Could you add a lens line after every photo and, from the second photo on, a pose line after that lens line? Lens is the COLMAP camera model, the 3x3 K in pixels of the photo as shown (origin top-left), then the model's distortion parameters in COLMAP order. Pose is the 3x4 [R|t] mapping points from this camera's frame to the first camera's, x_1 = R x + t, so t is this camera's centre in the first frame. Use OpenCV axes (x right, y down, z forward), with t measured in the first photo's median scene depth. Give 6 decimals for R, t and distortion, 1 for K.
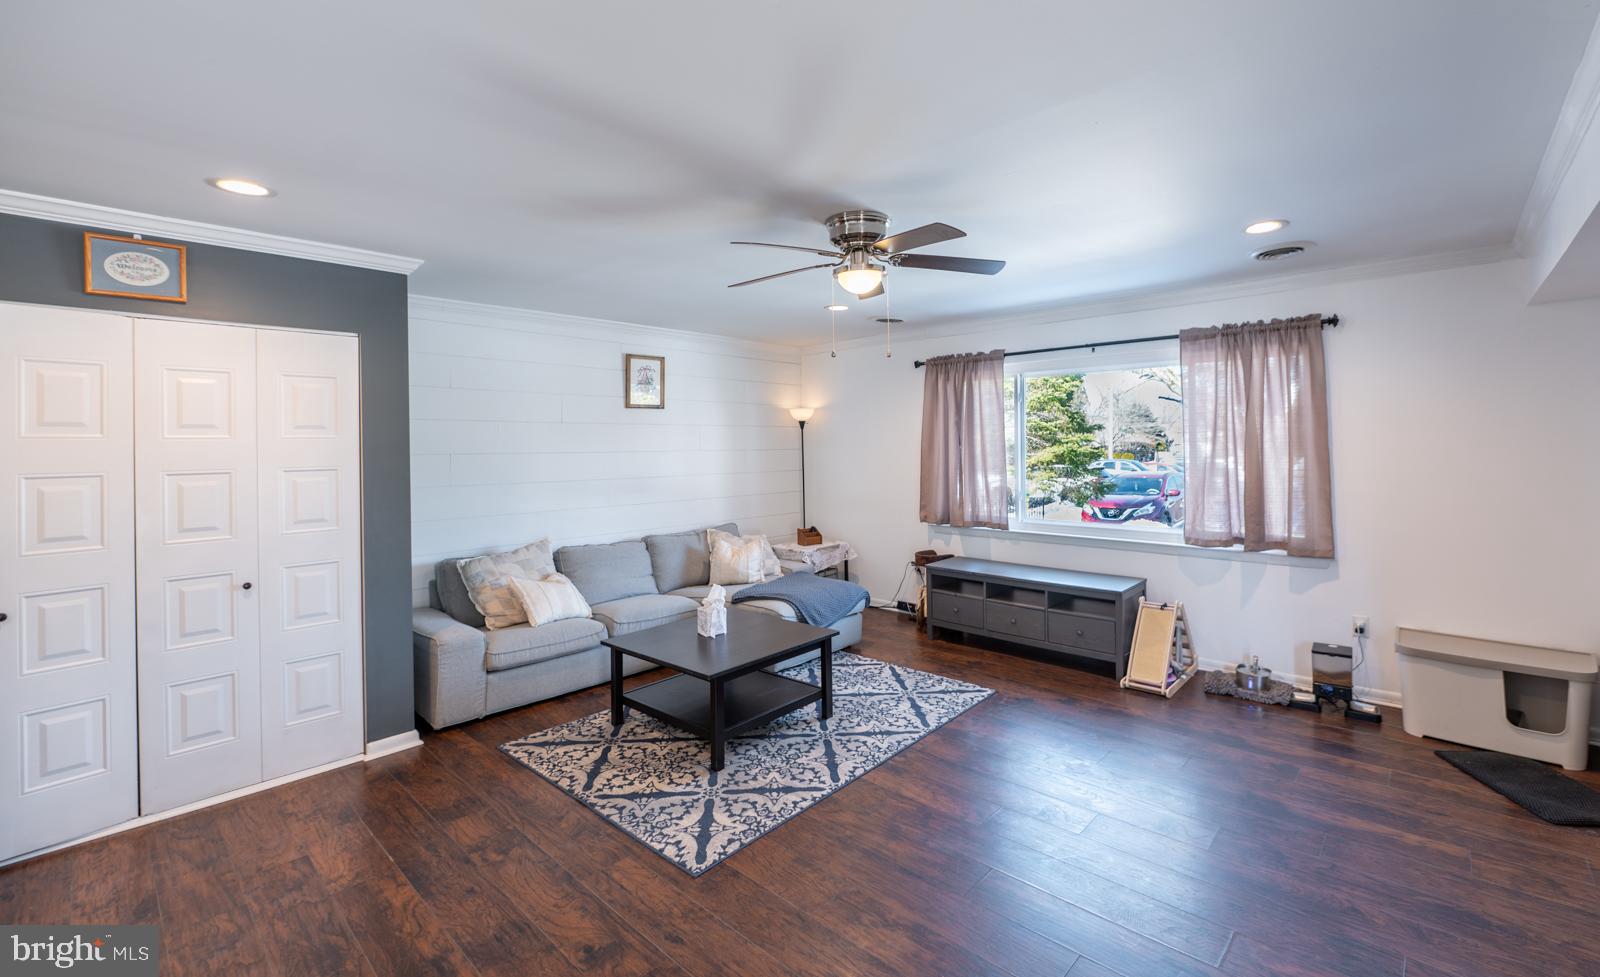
lens RADIAL K [[653.8, 0, 857.9], [0, 653.8, 439.4], [0, 0, 1]] dist [-0.002509, -0.000781]
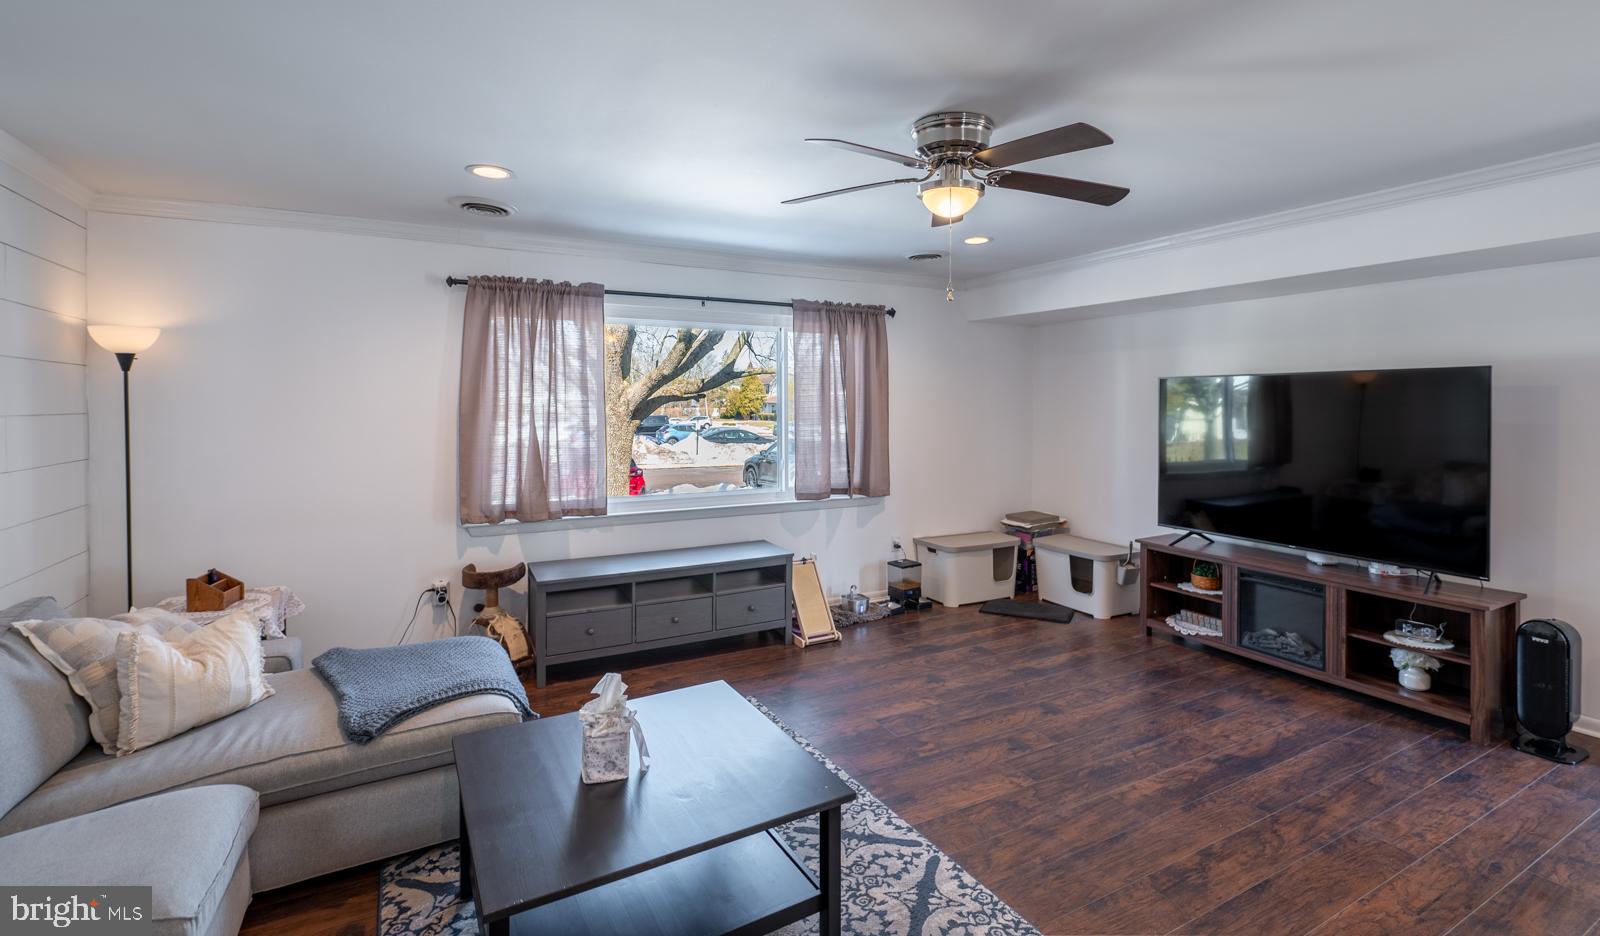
lens RADIAL K [[716.2, 0, 806.8], [0, 716.2, 402.4], [0, 0, 1]] dist [-0.007661, 0.000250]
pose [[0.370313, 0.011630, 0.928834, -0.671869], [-0.008198, 0.999924, -0.009252, 0.012965], [-0.928871, -0.004189, 0.370380, 0.635052]]
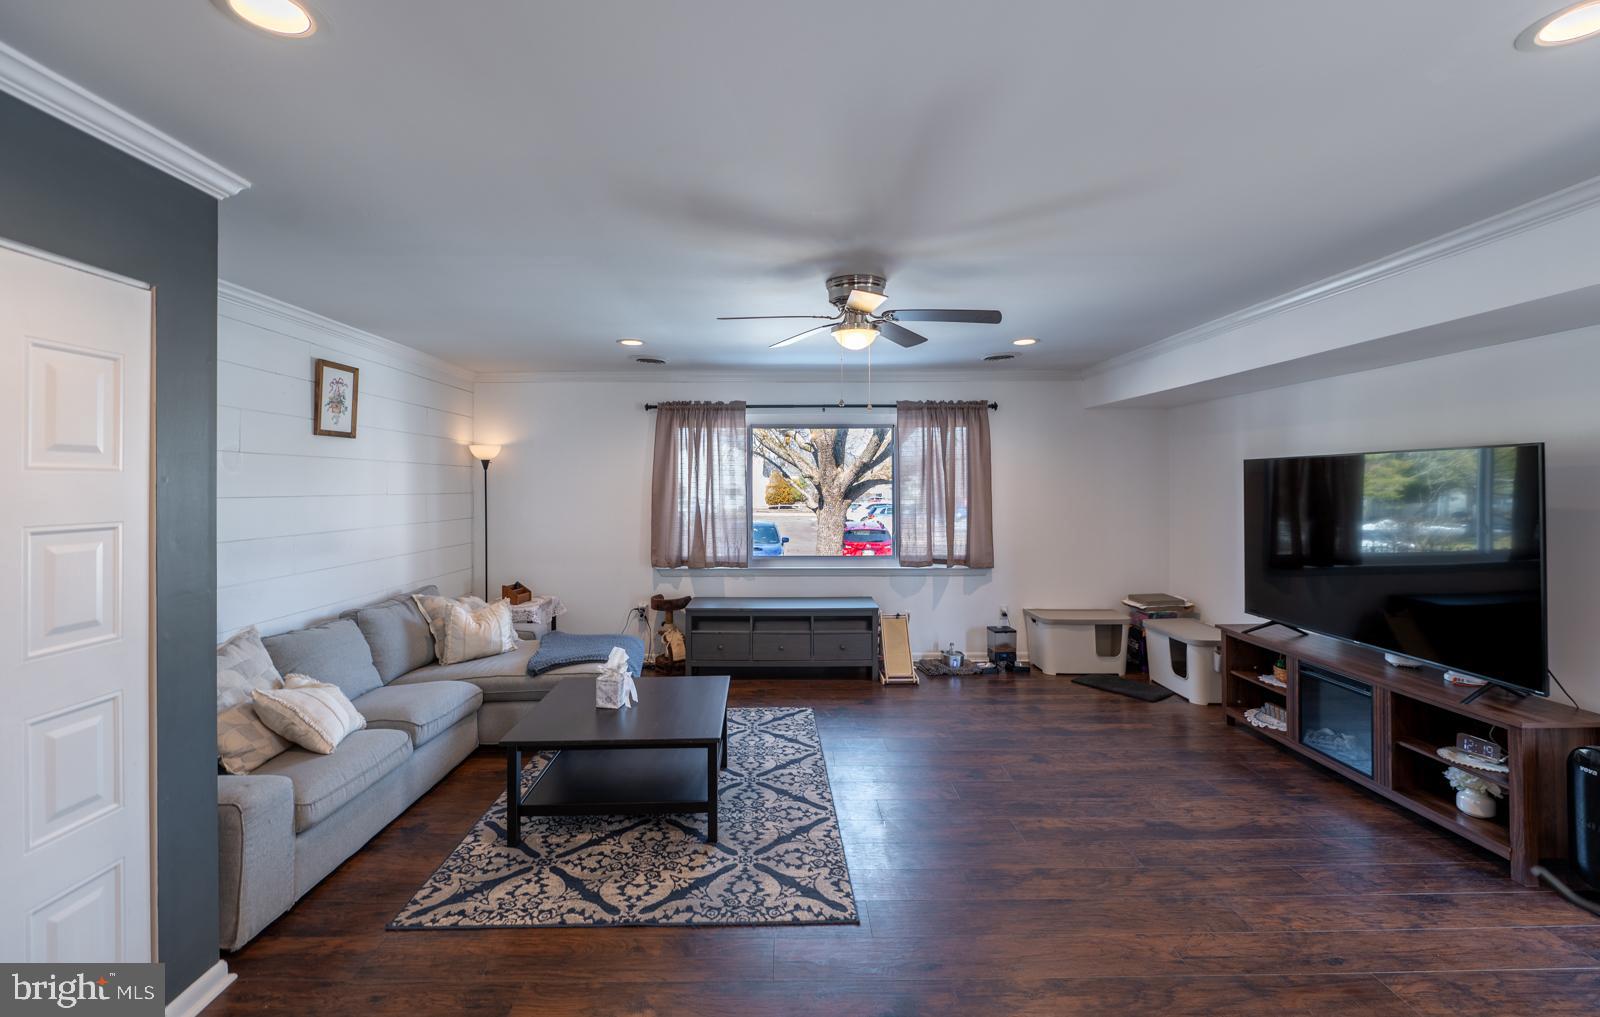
lens RADIAL K [[650.0, 0, 772.2], [0, 650.0, 477.8], [0, 0, 1]] dist [-0.002967, -0.000987]
pose [[0.768342, 0.016788, 0.639819, -0.603652], [-0.009720, 0.999847, -0.014562, 0.006503], [-0.639966, 0.004969, 0.768387, 0.195904]]
